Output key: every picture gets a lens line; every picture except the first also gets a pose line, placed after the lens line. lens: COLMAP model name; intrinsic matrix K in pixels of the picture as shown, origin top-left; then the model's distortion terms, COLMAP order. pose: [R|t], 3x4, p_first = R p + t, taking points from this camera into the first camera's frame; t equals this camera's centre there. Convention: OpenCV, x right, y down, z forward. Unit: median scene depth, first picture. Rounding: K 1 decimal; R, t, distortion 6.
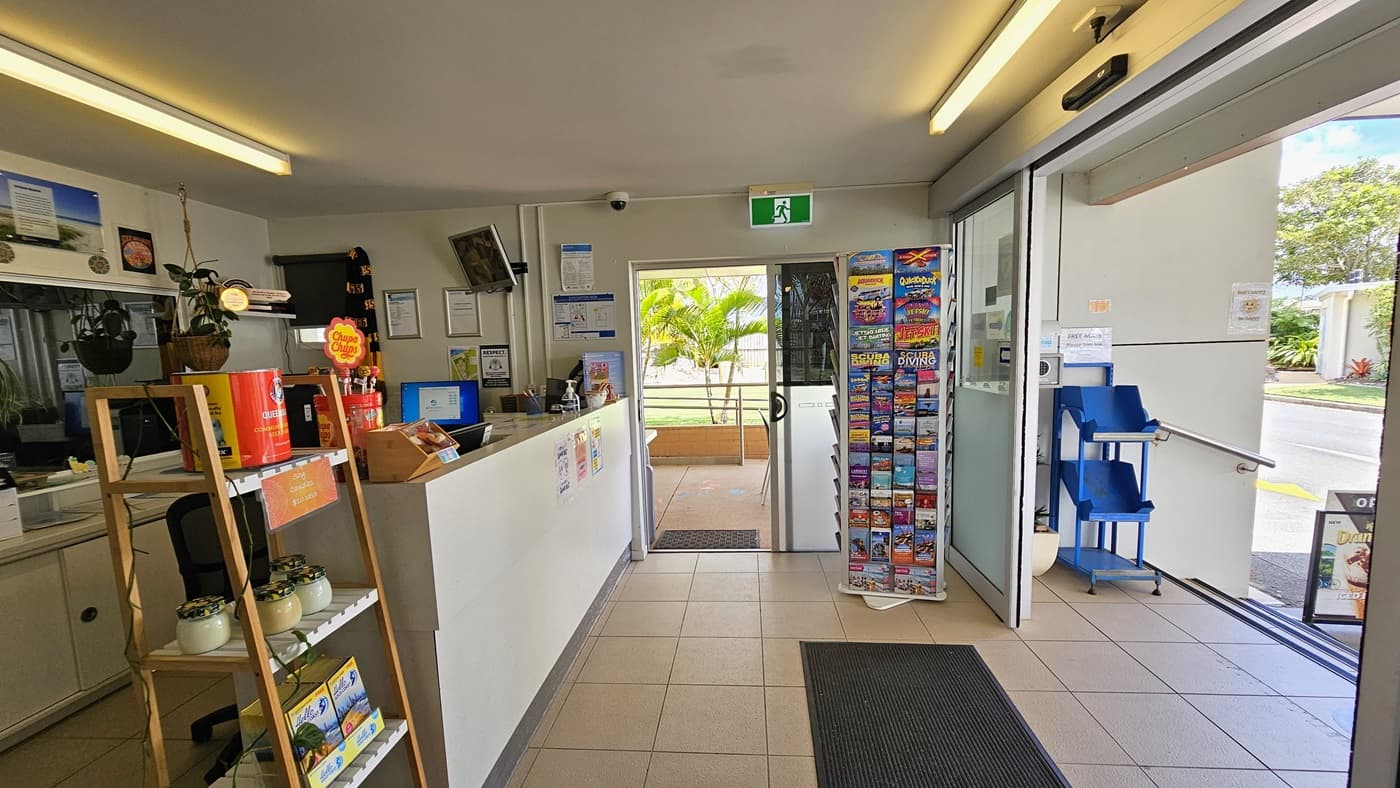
lens RADIAL K [[578.1, 0, 699.8], [0, 578.1, 414.2], [0, 0, 1]] dist [-0.001553, 0.000873]
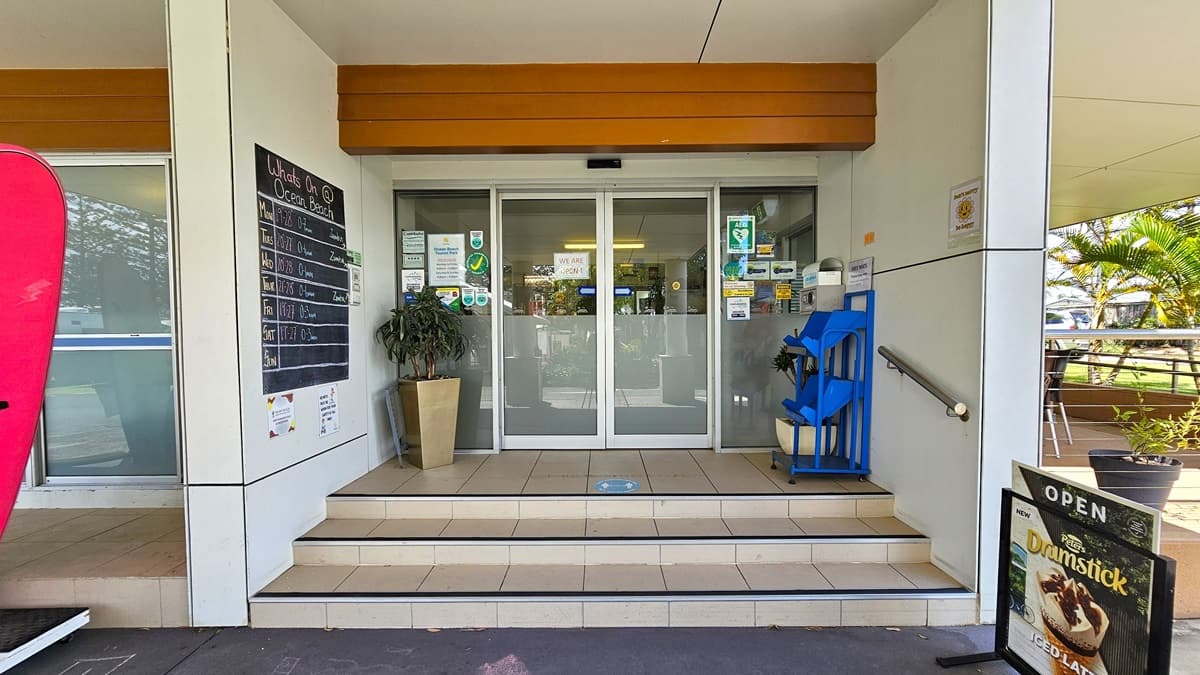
lens RADIAL K [[495.5, 0, 599.8], [0, 495.5, 354.9], [0, 0, 1]] dist [-0.001553, 0.000873]
pose [[0.077511, 0.072959, -0.994318, 1.879742], [-0.113272, 0.991506, 0.063922, 0.030703], [0.990536, 0.107674, 0.085116, 0.529520]]
